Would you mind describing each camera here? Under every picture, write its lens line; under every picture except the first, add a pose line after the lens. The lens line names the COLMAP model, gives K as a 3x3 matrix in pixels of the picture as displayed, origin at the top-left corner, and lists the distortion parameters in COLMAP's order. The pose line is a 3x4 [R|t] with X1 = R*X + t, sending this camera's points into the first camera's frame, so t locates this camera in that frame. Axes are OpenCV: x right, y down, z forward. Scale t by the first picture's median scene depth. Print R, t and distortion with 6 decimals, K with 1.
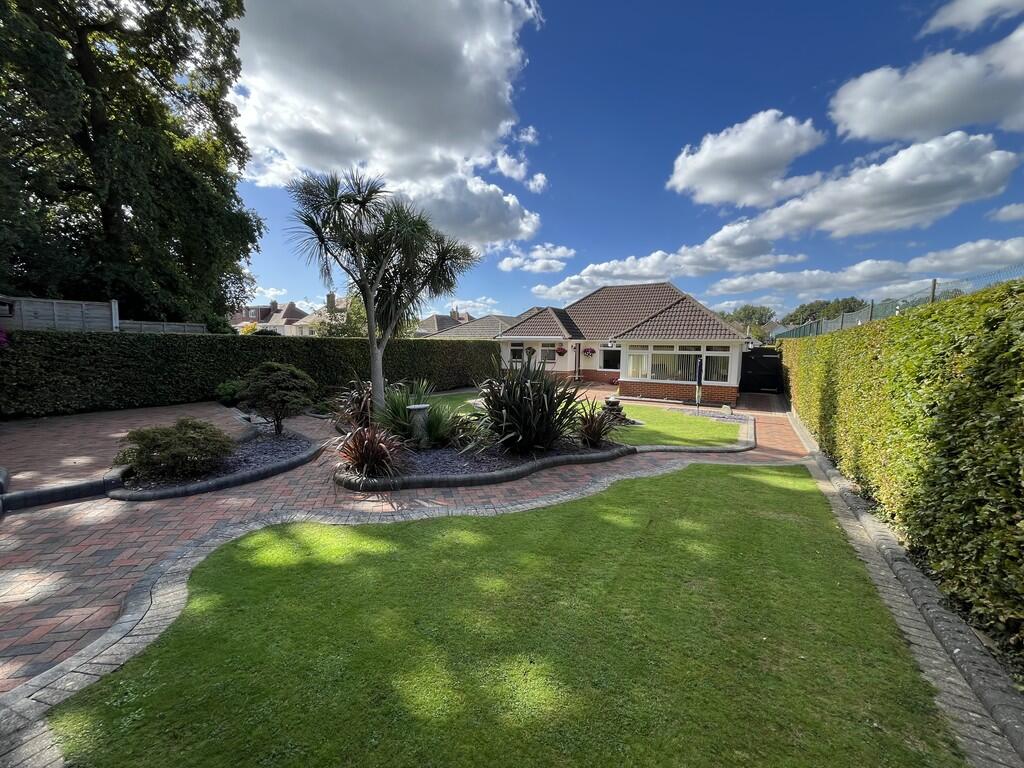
lens RADIAL K [[410.1, 0, 532.2], [0, 410.1, 403.4], [0, 0, 1]] dist [-0.002886, -0.000279]
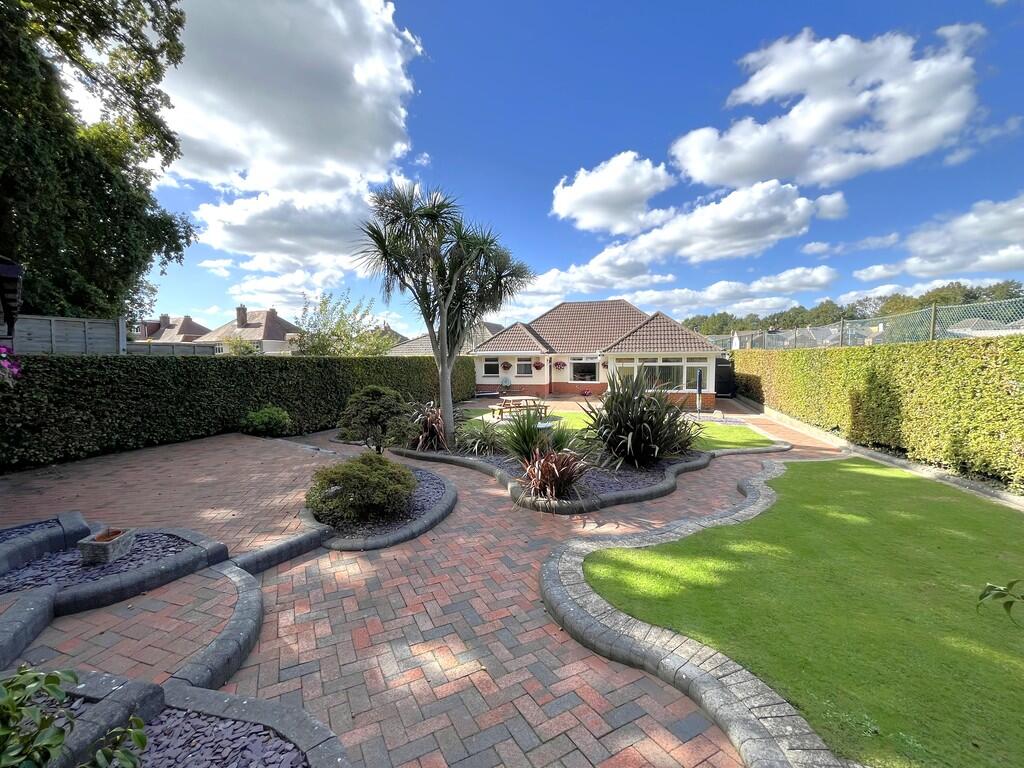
lens RADIAL K [[410.1, 0, 520.4], [0, 410.1, 375.8], [0, 0, 1]] dist [-0.002886, -0.000279]
pose [[0.976238, -0.028687, 0.214794, -0.214785], [0.049447, 0.994539, -0.091909, -0.009164], [-0.210985, 0.100346, 0.972325, 0.012938]]
